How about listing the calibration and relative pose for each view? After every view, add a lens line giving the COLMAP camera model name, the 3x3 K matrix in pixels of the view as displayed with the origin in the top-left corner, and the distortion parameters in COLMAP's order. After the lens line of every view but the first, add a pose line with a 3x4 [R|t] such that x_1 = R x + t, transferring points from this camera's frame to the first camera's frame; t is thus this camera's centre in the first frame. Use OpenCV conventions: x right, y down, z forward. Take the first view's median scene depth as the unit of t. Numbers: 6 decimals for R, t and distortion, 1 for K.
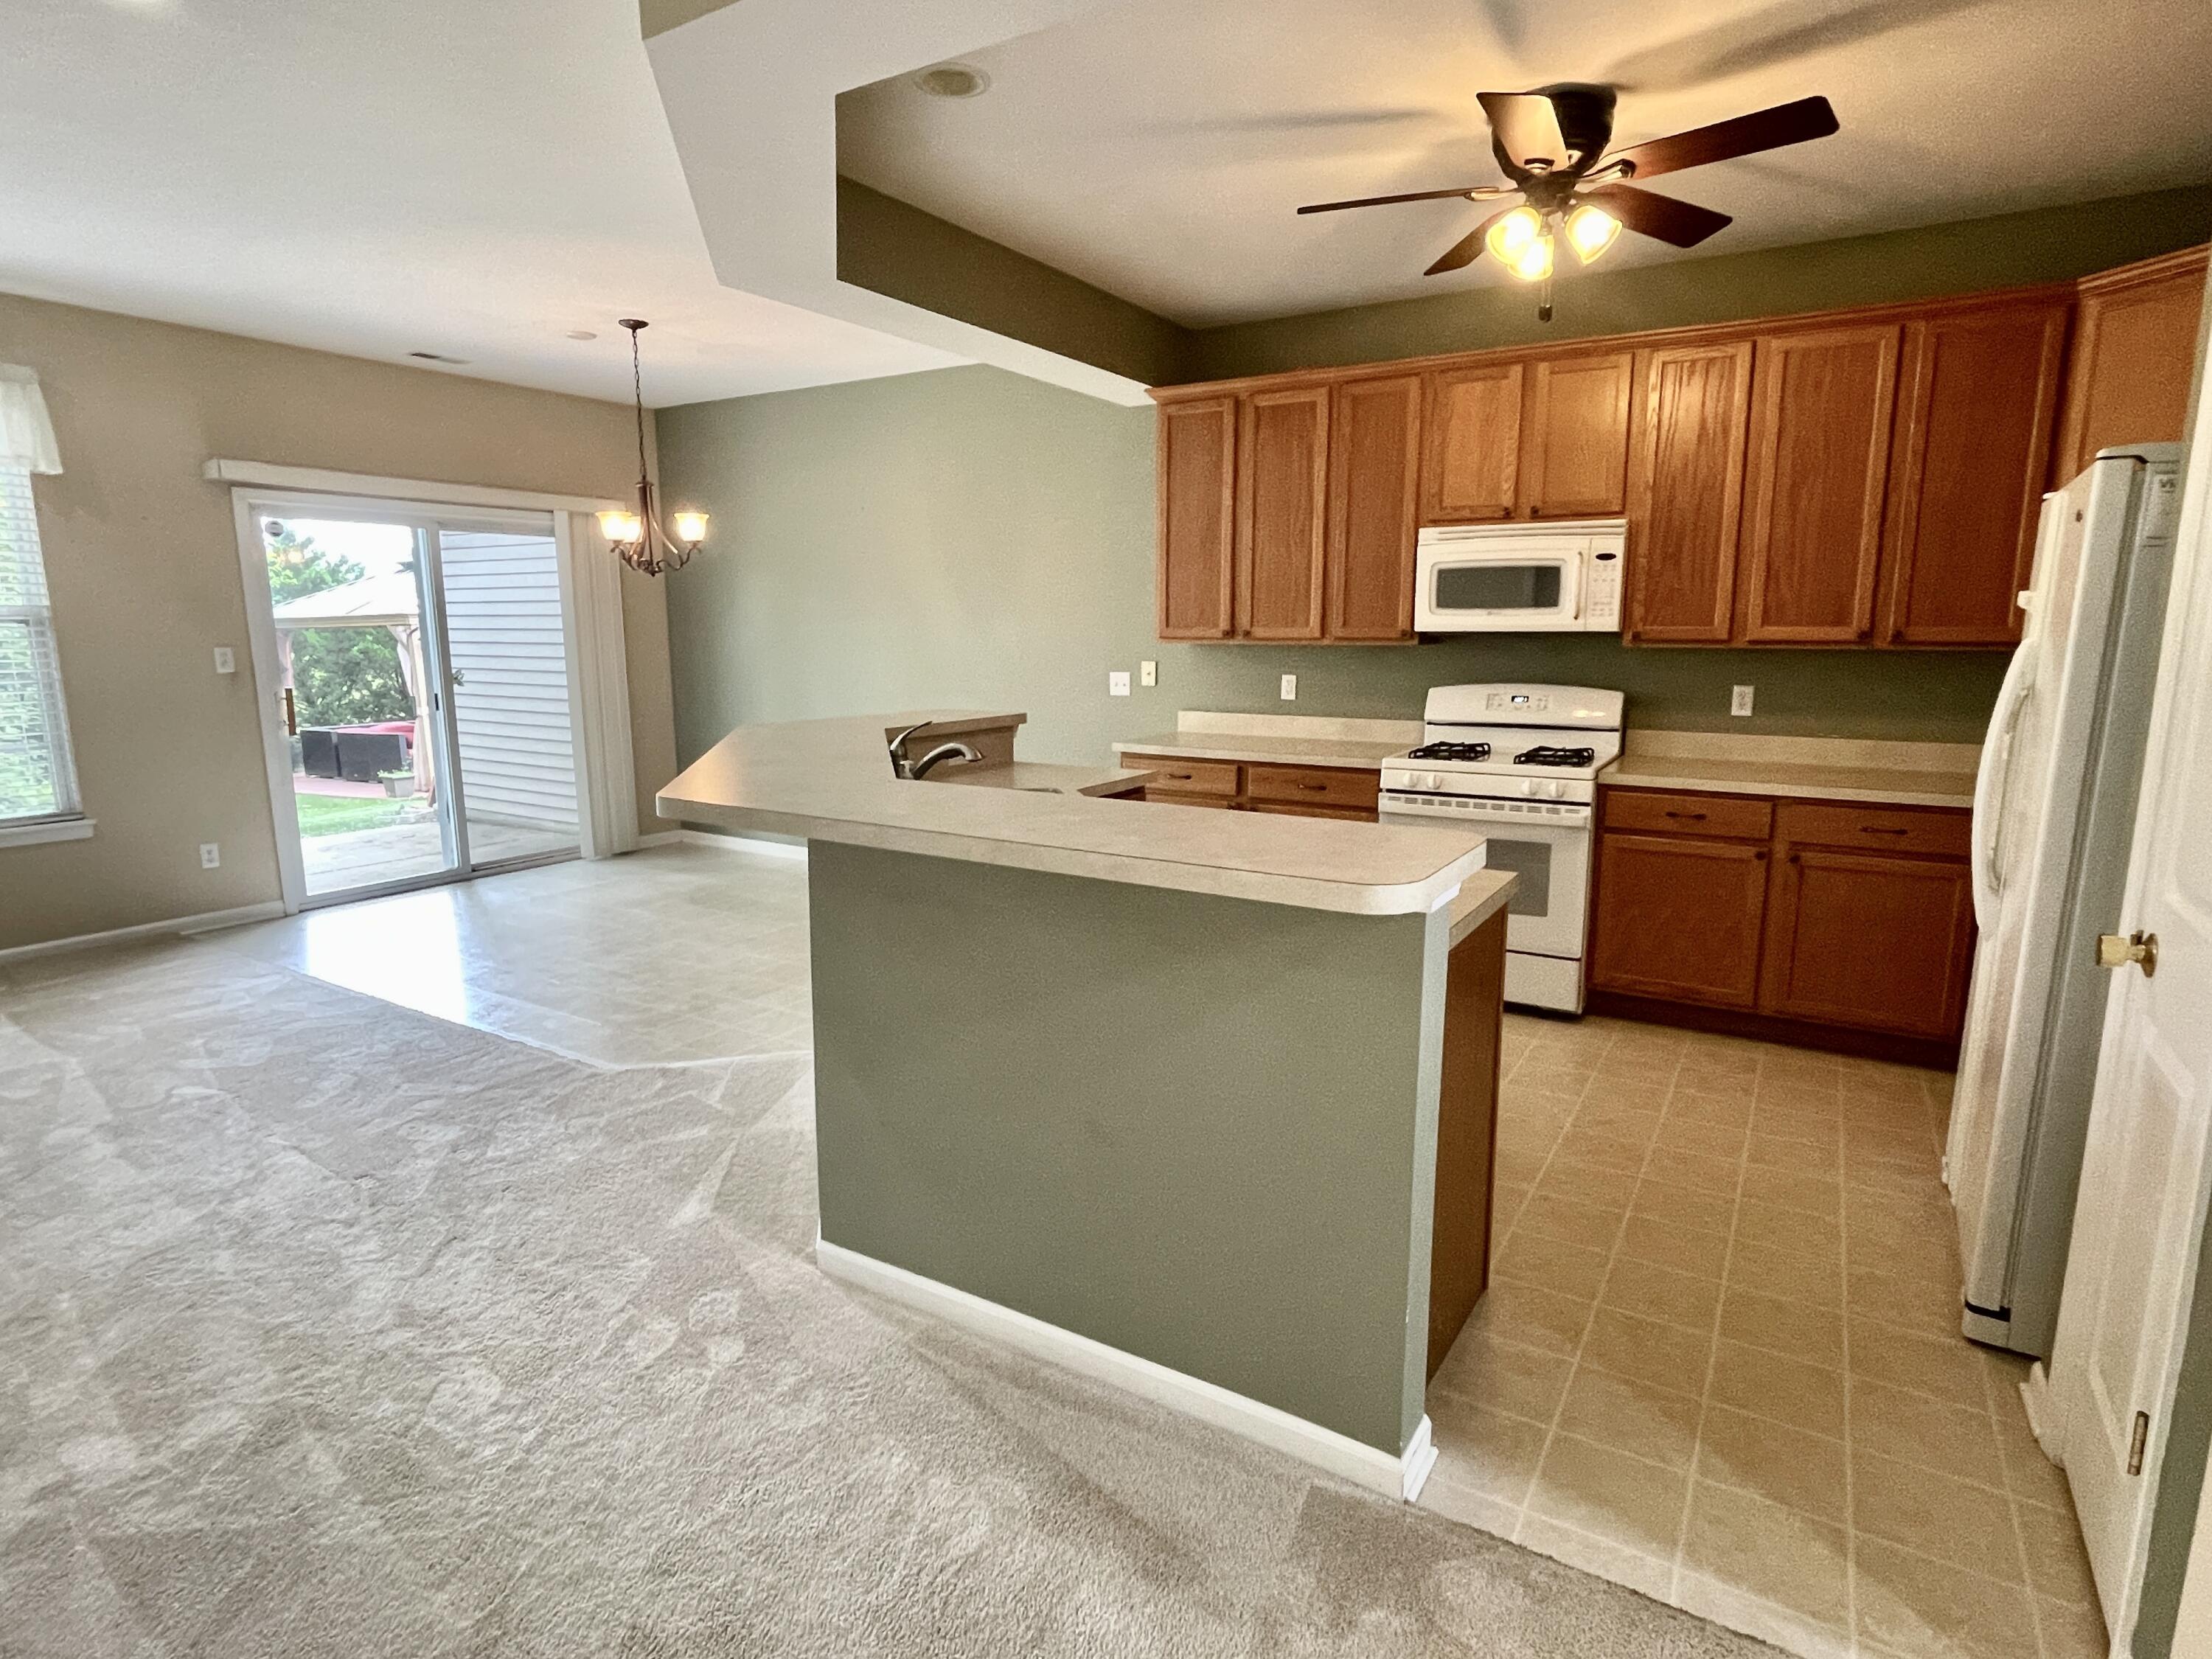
lens RADIAL K [[1171.0, 0, 1112.3], [0, 1171.0, 830.5], [0, 0, 1]] dist [-0.001644, -0.000810]
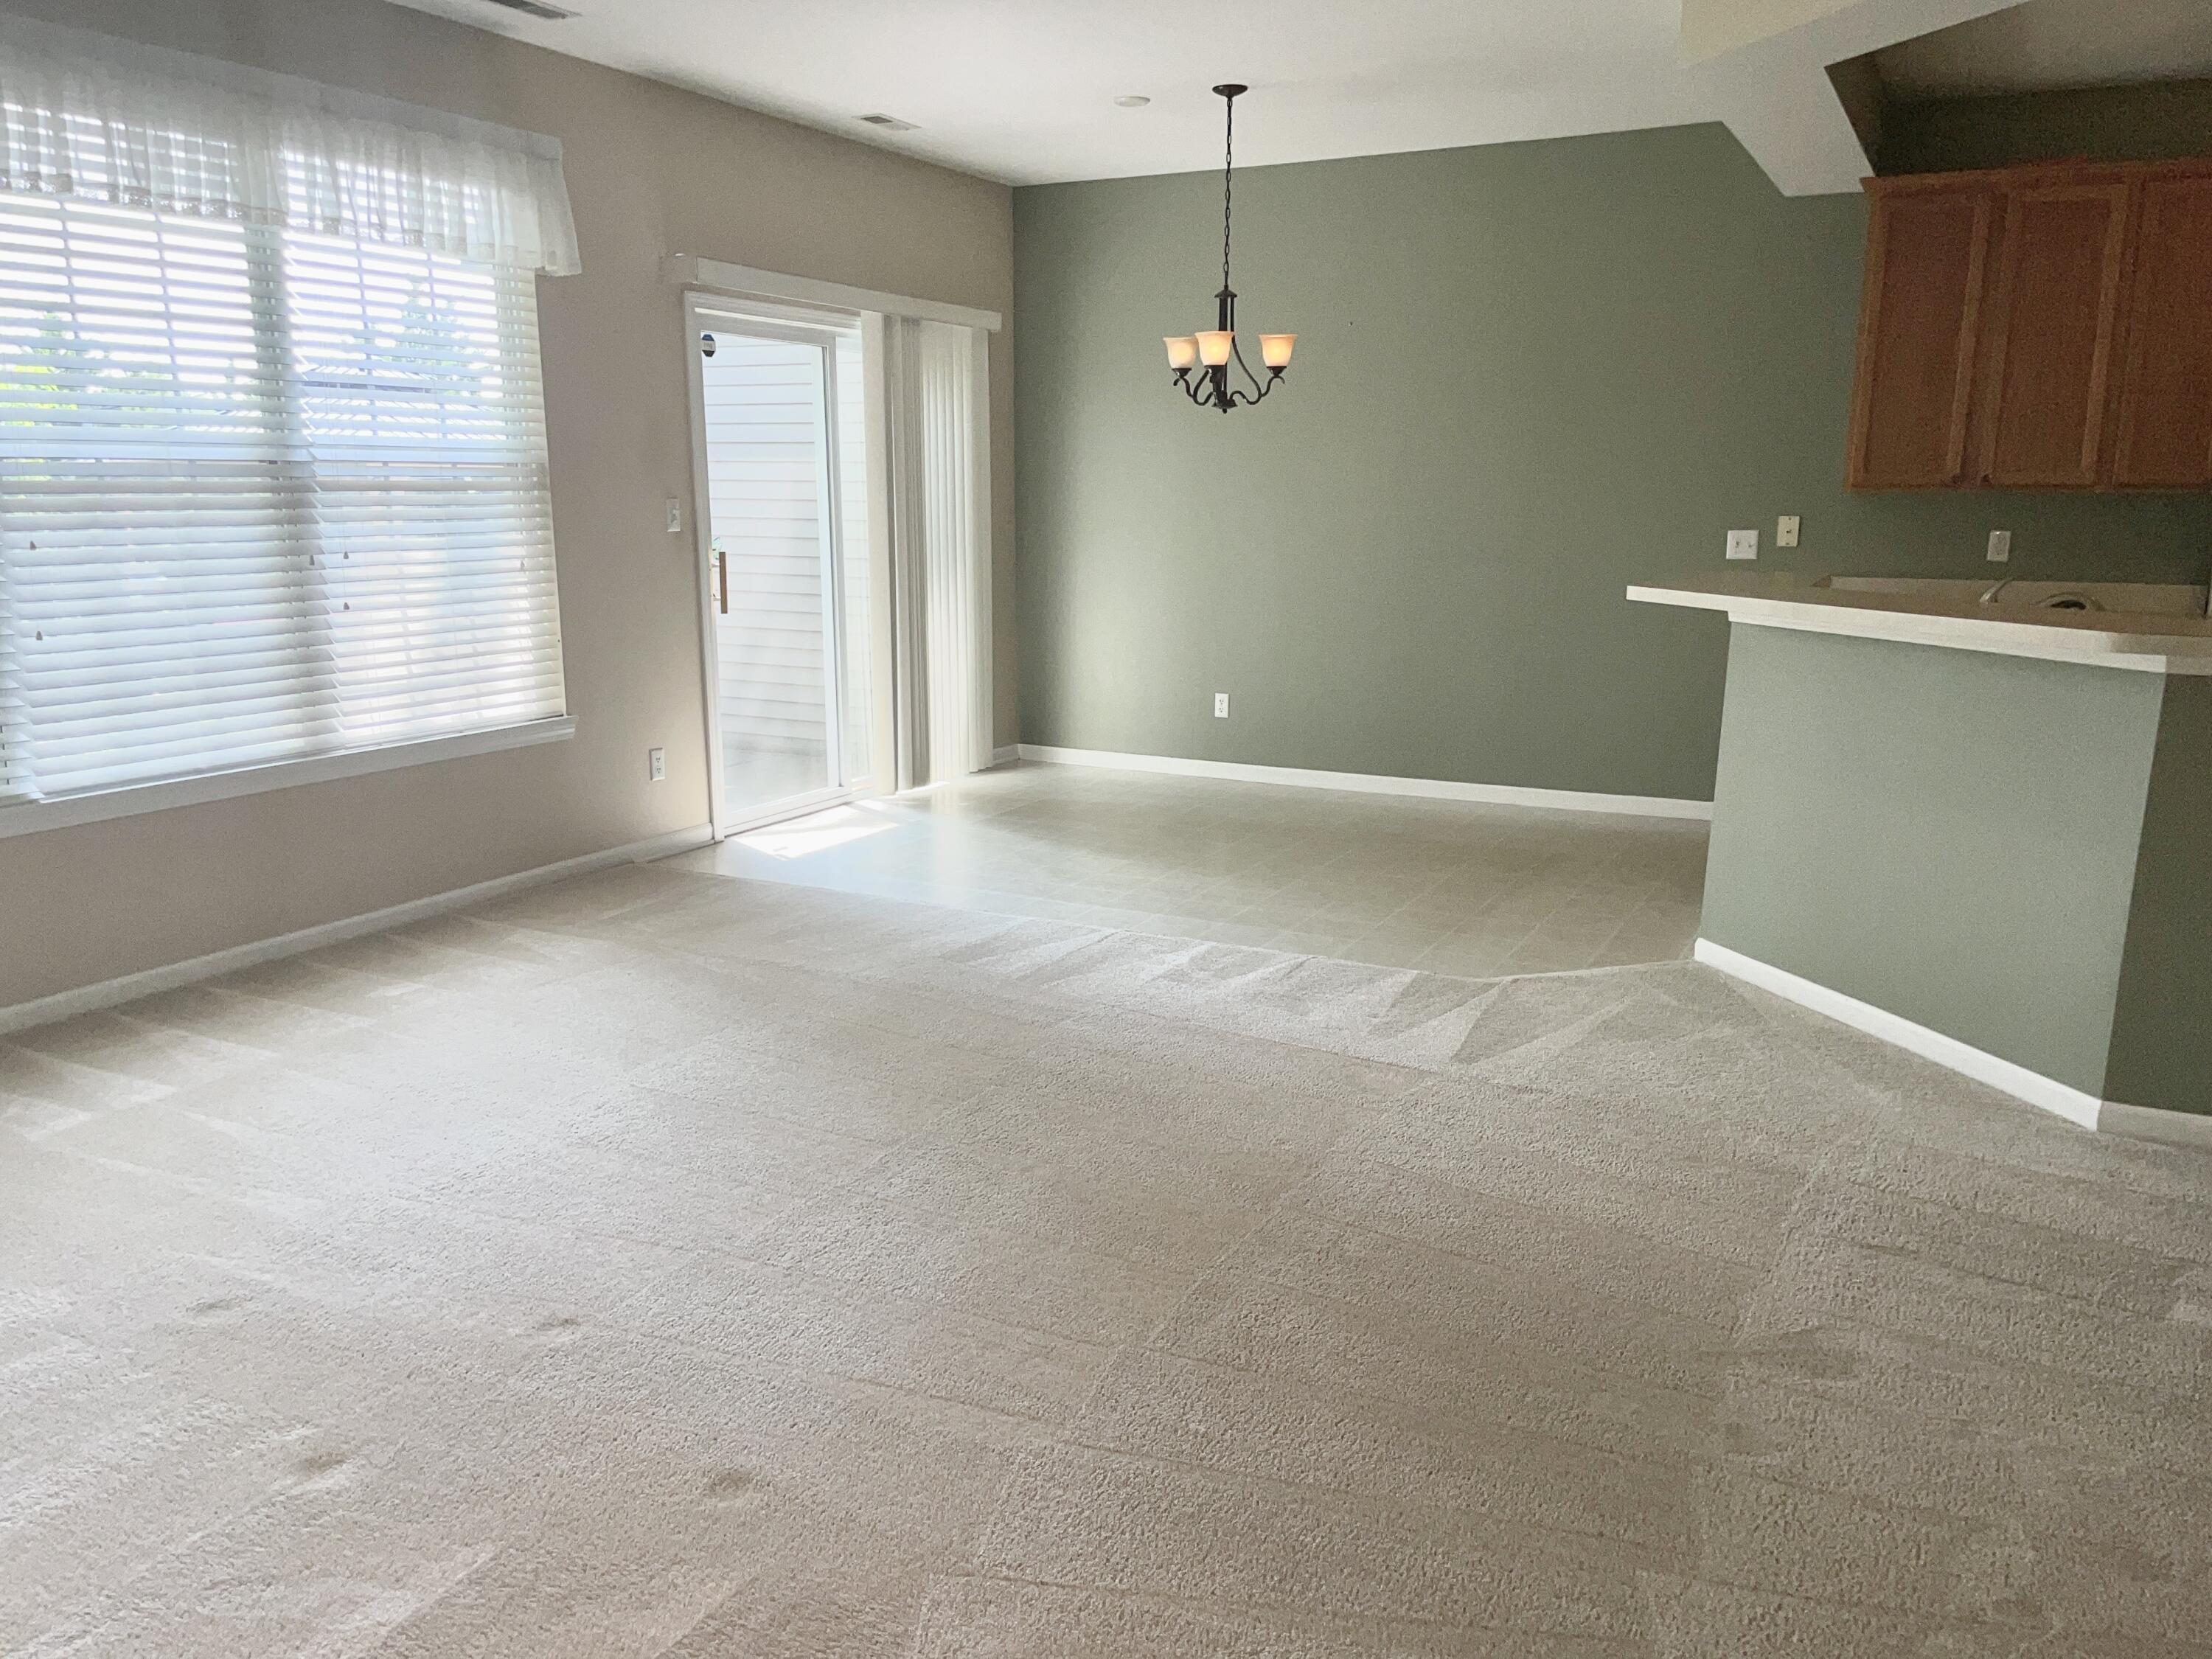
lens RADIAL K [[1673.3, 0, 1114.5], [0, 1673.3, 826.6], [0, 0, 1]] dist [0.106790, -0.138023]
pose [[0.997892, -0.011578, 0.063861, -0.670493], [0.009787, 0.999552, 0.028287, 0.042402], [-0.064160, -0.027602, 0.997558, -0.196770]]
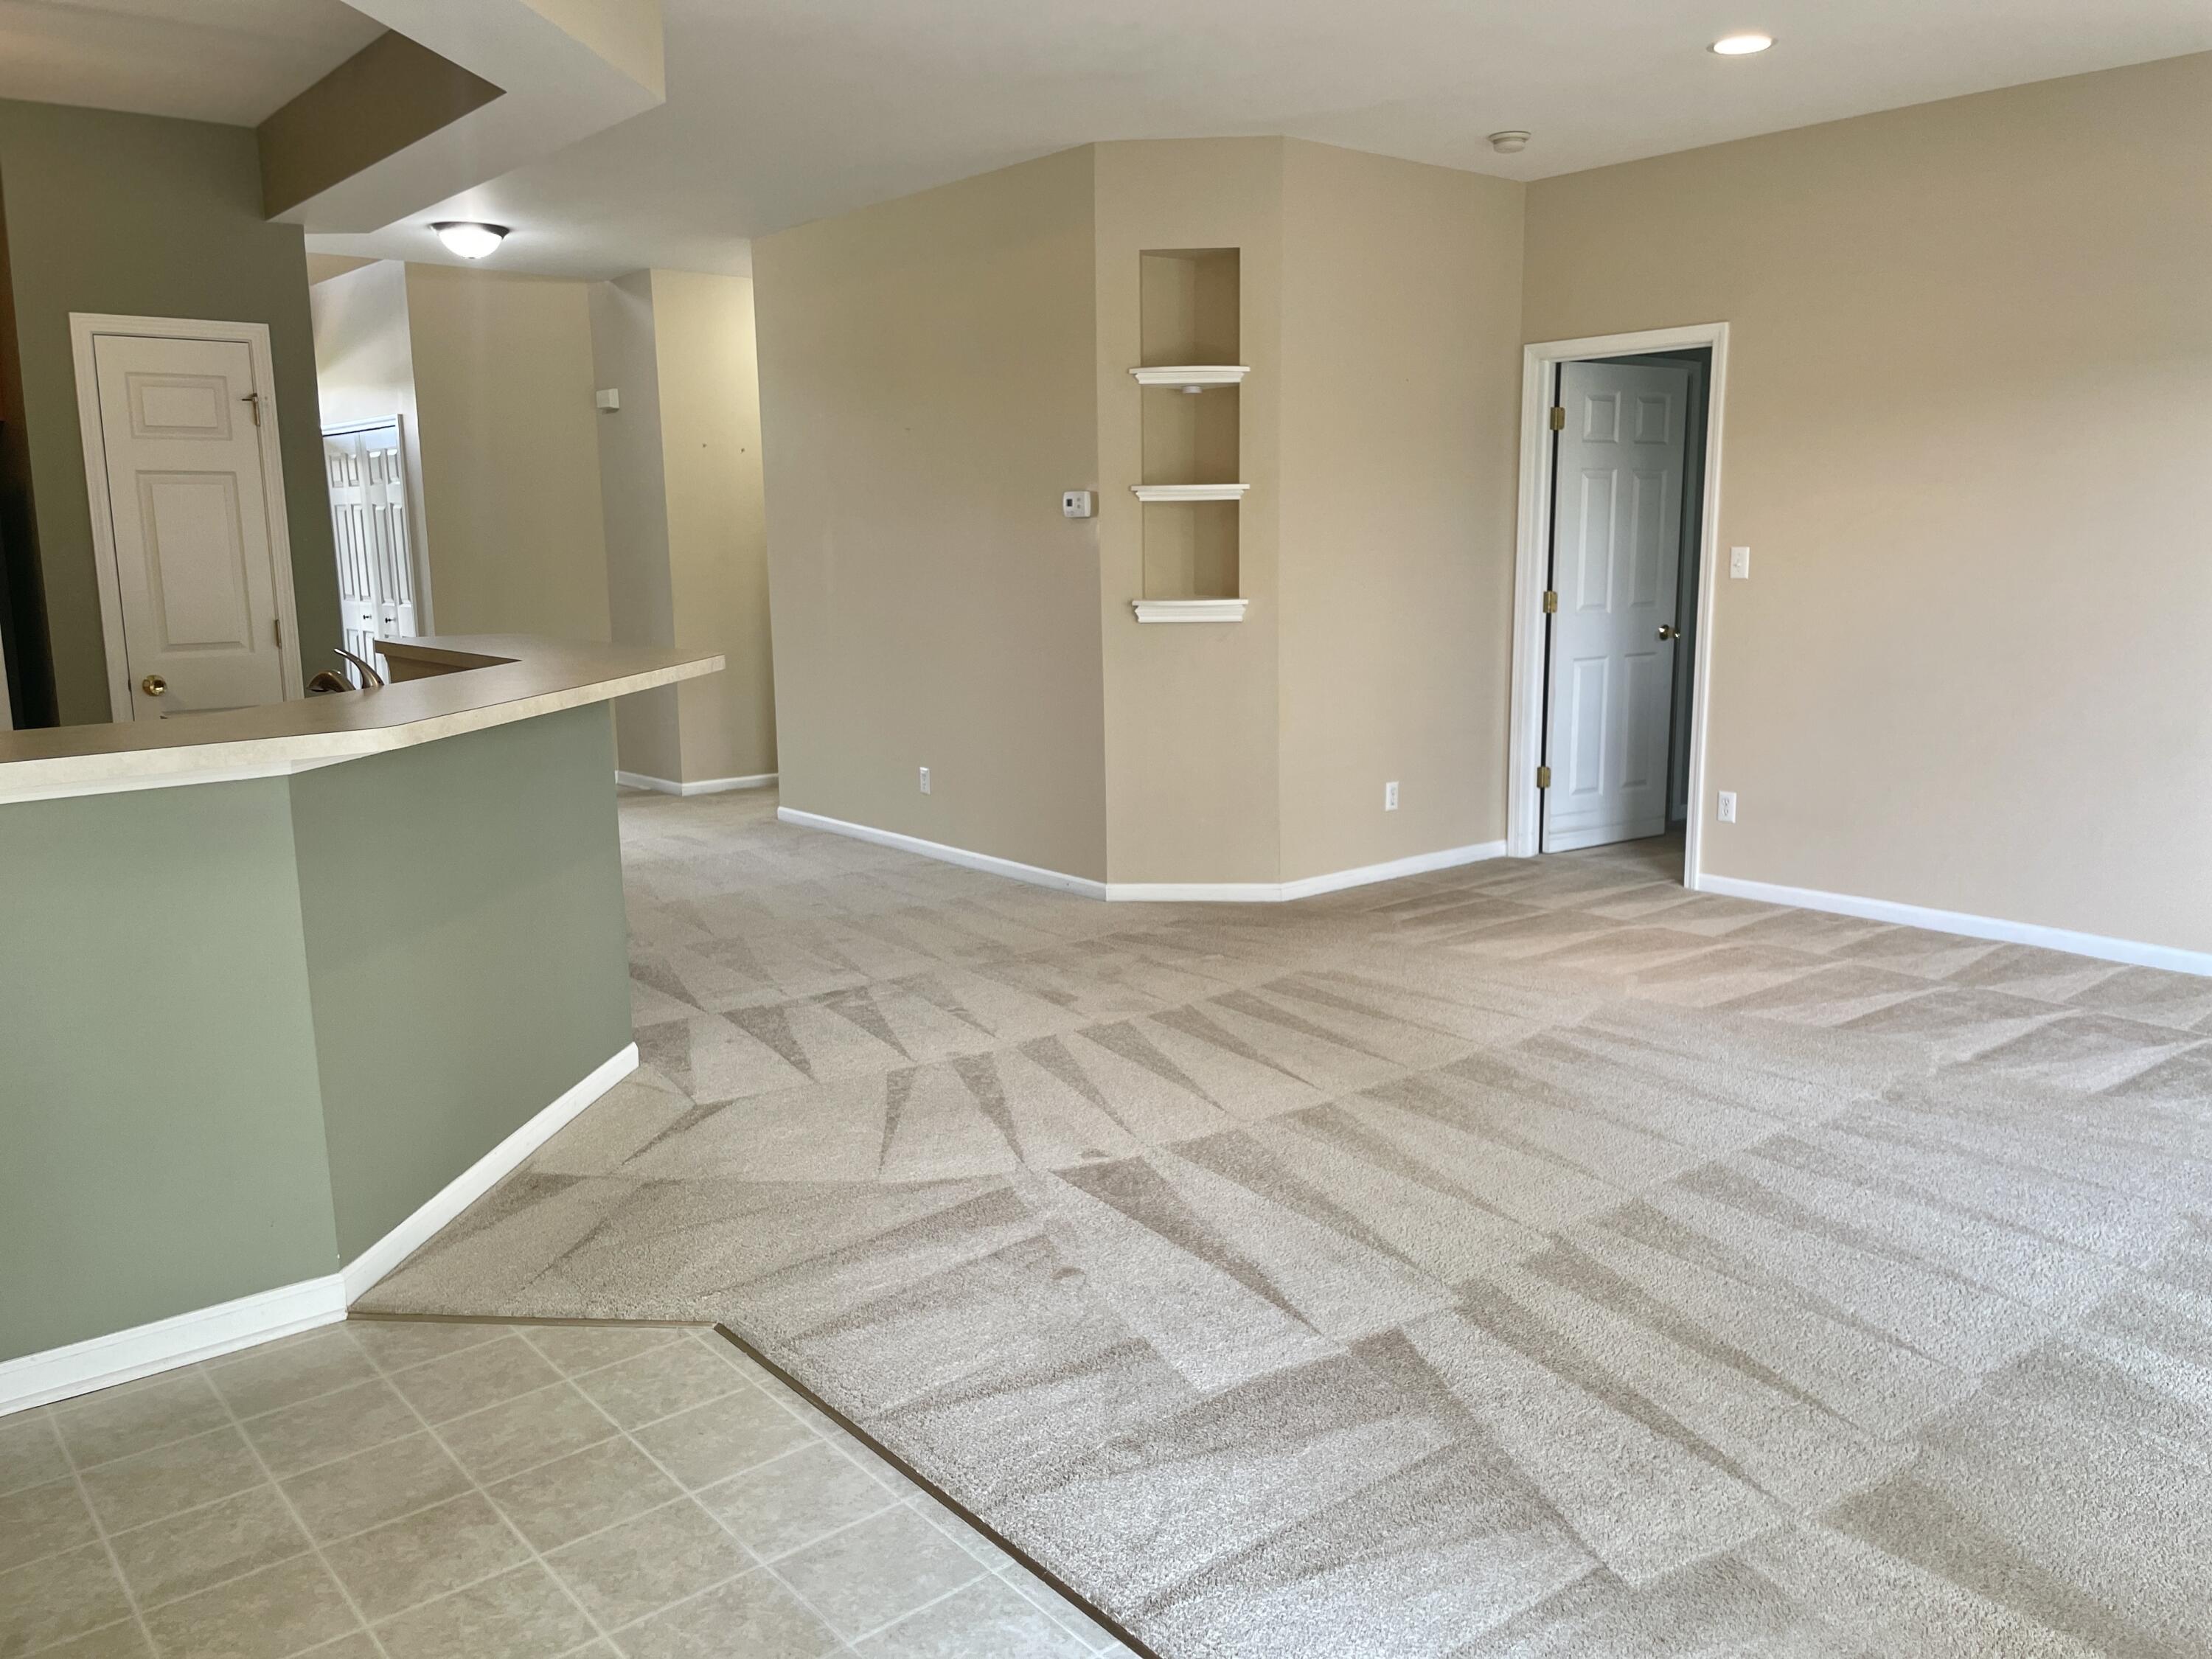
lens RADIAL K [[1673.3, 0, 1114.5], [0, 1673.3, 826.6], [0, 0, 1]] dist [0.106790, -0.138023]
pose [[-0.947597, -0.045538, 0.316206, -0.736165], [0.065068, 0.941531, 0.330585, -0.237137], [-0.312772, 0.333836, -0.889228, 1.359100]]
